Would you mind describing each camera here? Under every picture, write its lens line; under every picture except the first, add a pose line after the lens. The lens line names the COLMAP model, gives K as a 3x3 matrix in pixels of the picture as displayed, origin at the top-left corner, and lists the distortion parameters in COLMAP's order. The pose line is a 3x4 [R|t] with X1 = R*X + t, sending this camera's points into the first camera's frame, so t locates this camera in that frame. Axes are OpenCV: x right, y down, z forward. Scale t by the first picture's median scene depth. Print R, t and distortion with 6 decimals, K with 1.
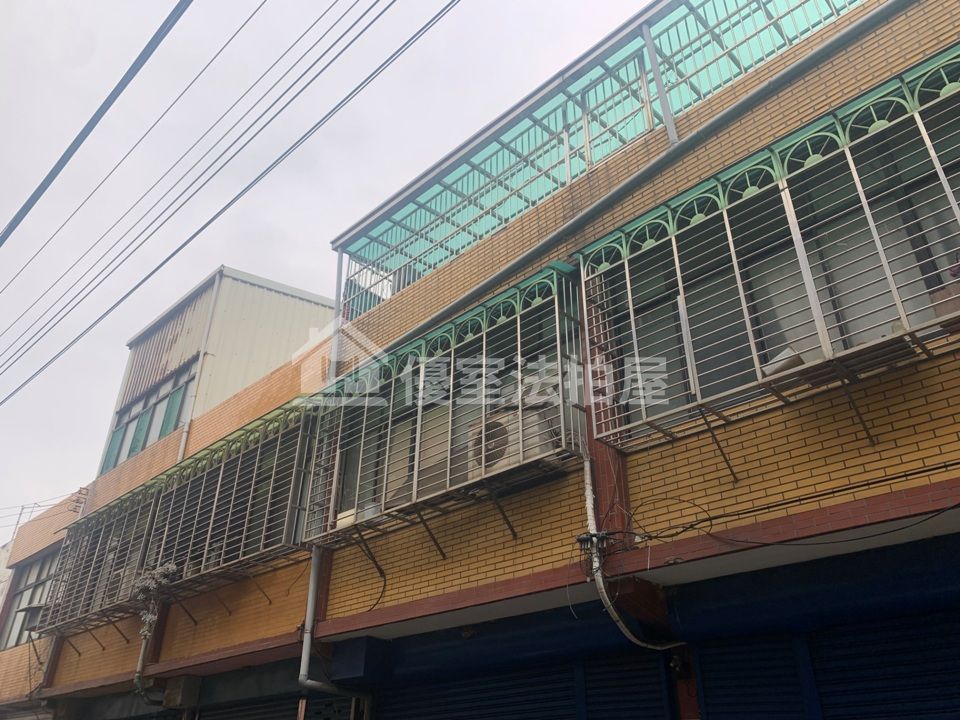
lens RADIAL K [[753.1, 0, 472.3], [0, 753.1, 333.7], [0, 0, 1]] dist [0.035184, -0.046192]
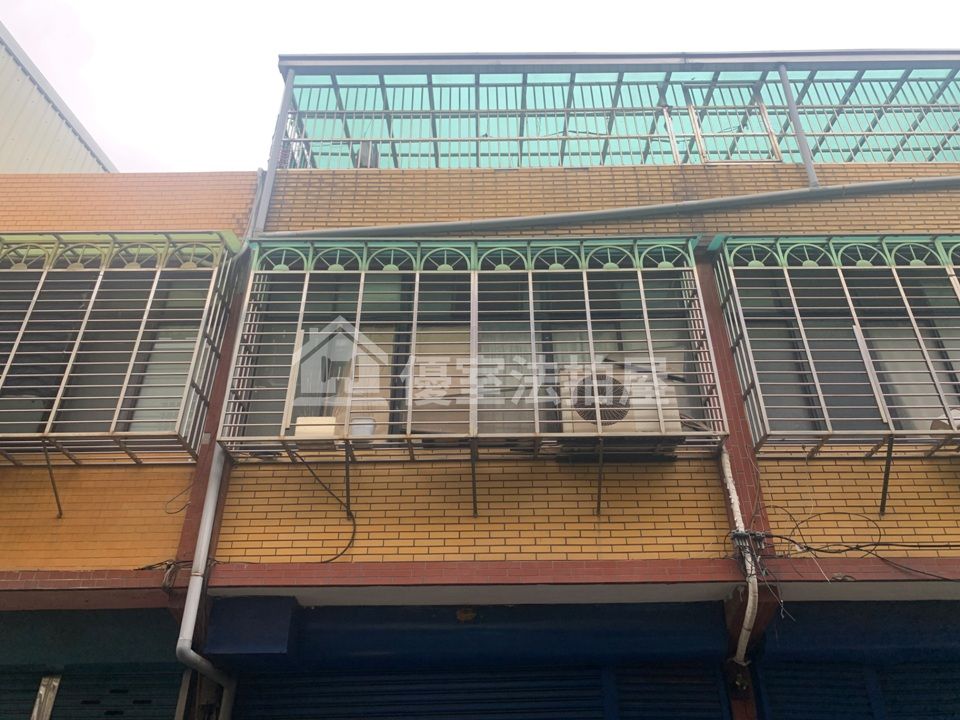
lens RADIAL K [[753.1, 0, 483.2], [0, 753.1, 313.6], [0, 0, 1]] dist [0.035184, -0.046192]
pose [[0.714395, 0.383639, 0.585202, -0.593712], [-0.354408, 0.919483, -0.170133, 0.245822], [-0.603353, -0.085858, 0.792839, 0.414149]]
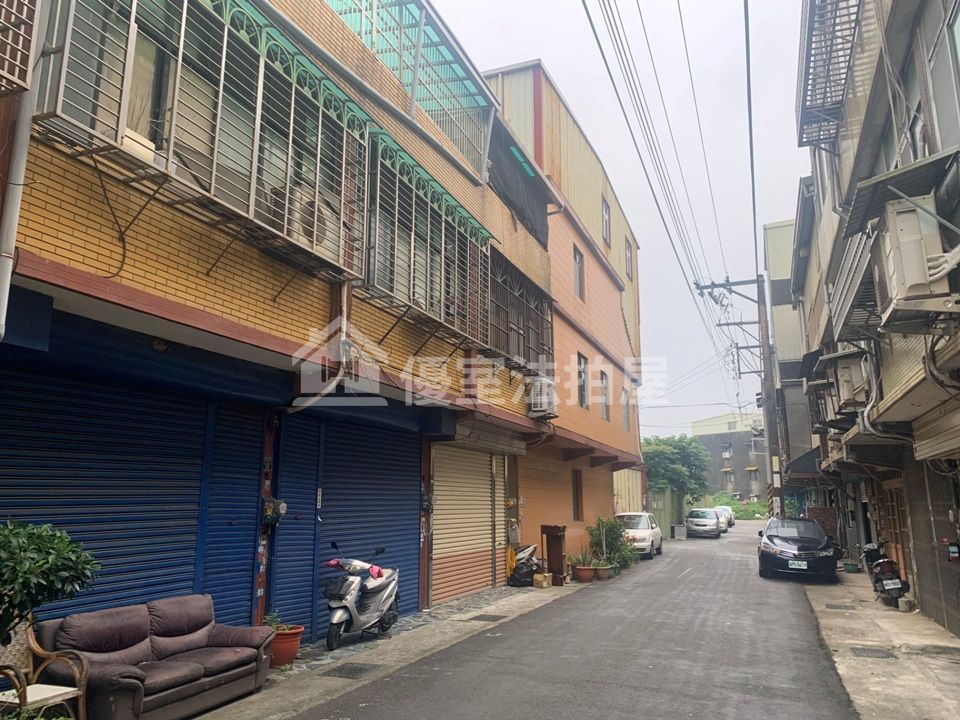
lens RADIAL K [[753.1, 0, 470.9], [0, 753.1, 355.8], [0, 0, 1]] dist [0.035184, -0.046192]
pose [[-0.396335, 0.169833, 0.902261, -0.997083], [-0.478520, 0.800492, -0.360876, 0.575157], [-0.783541, -0.574778, -0.235994, 0.957100]]
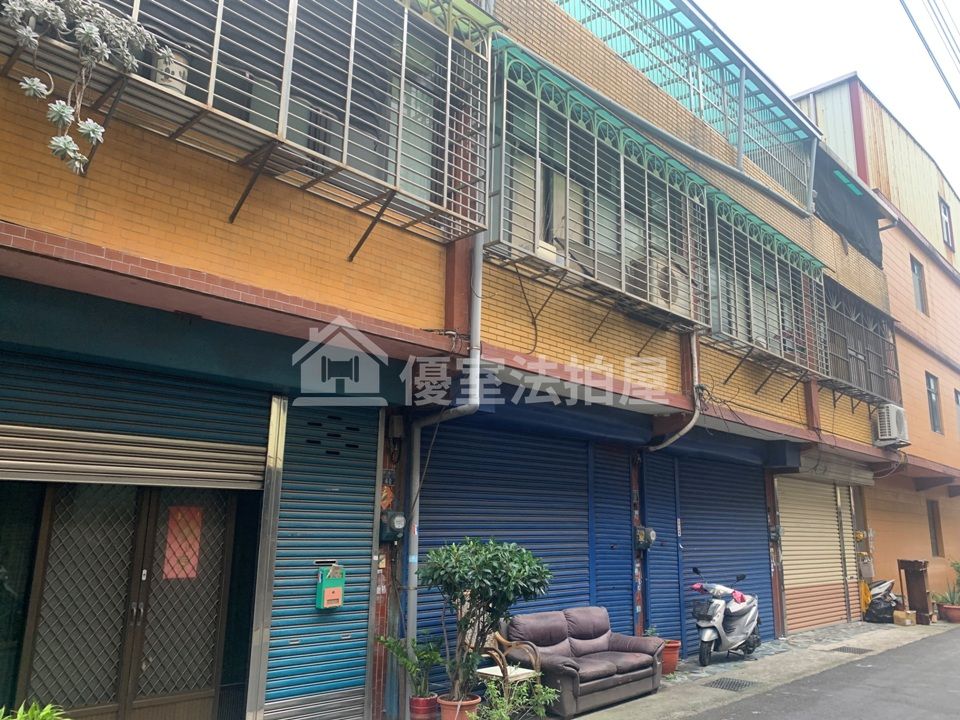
lens RADIAL K [[753.1, 0, 468.7], [0, 753.1, 367.3], [0, 0, 1]] dist [0.035184, -0.046192]
pose [[-0.017259, 0.203978, 0.978823, -1.143128], [-0.531397, 0.827387, -0.181790, 0.649925], [-0.846947, -0.523281, 0.094114, 1.077315]]
